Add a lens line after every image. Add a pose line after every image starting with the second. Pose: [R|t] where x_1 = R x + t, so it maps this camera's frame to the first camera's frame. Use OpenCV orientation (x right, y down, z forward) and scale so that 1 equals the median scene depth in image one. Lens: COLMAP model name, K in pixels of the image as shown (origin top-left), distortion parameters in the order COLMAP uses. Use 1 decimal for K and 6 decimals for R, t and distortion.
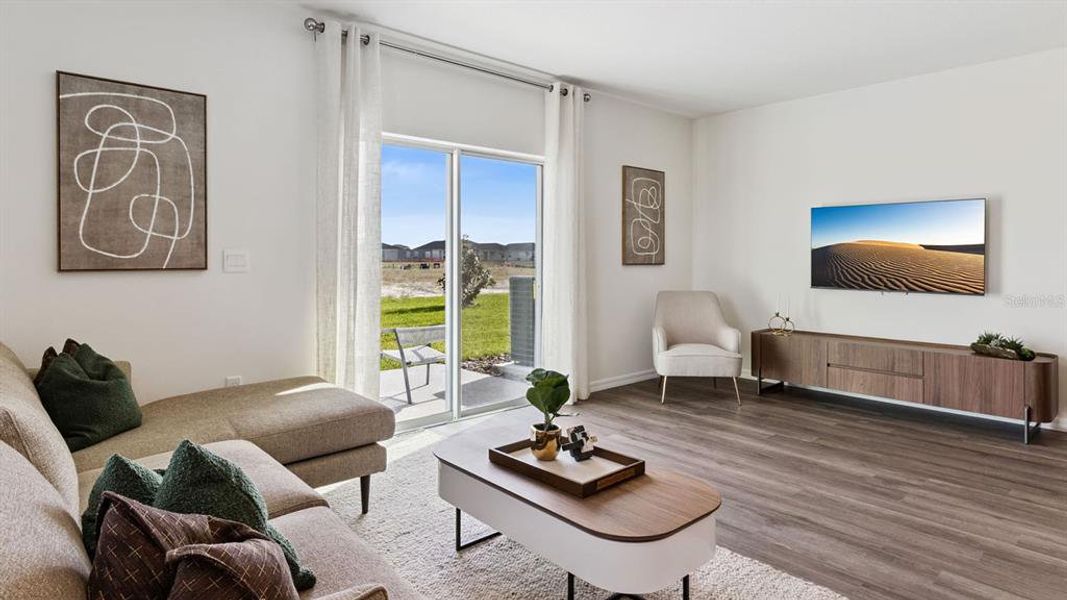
lens RADIAL K [[598.1, 0, 536.8], [0, 598.1, 256.0], [0, 0, 1]] dist [0.015286, -0.000158]
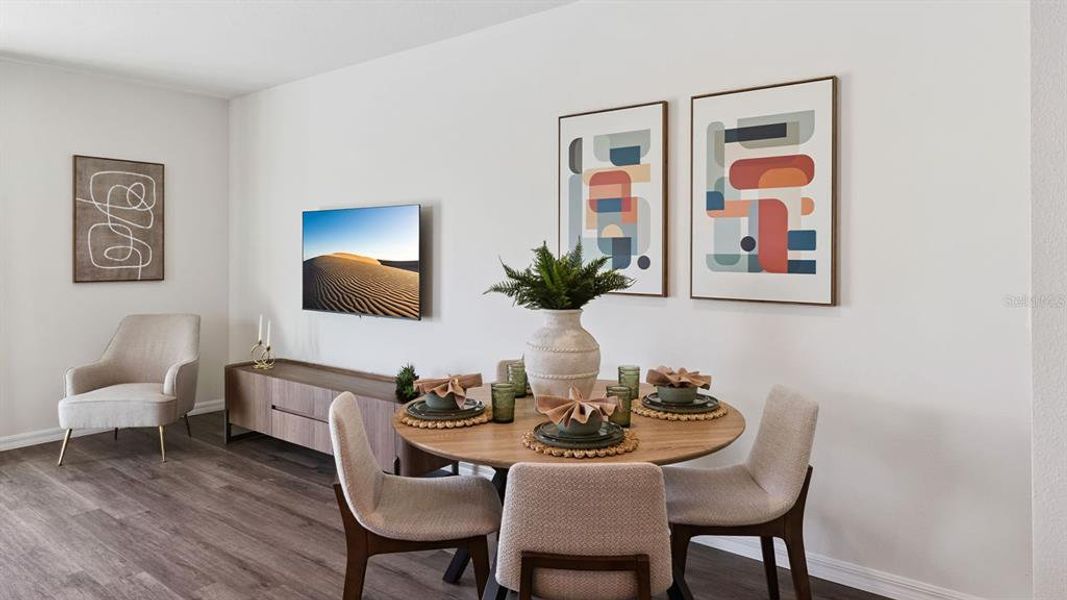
lens RADIAL K [[659.3, 0, 531.9], [0, 659.3, 259.3], [0, 0, 1]] dist [-0.002465, -0.000874]
pose [[0.987238, -0.002864, 0.159224, 0.809403], [0.002230, 0.999989, 0.004156, -0.023888], [-0.159234, -0.003748, 0.987234, 0.079045]]
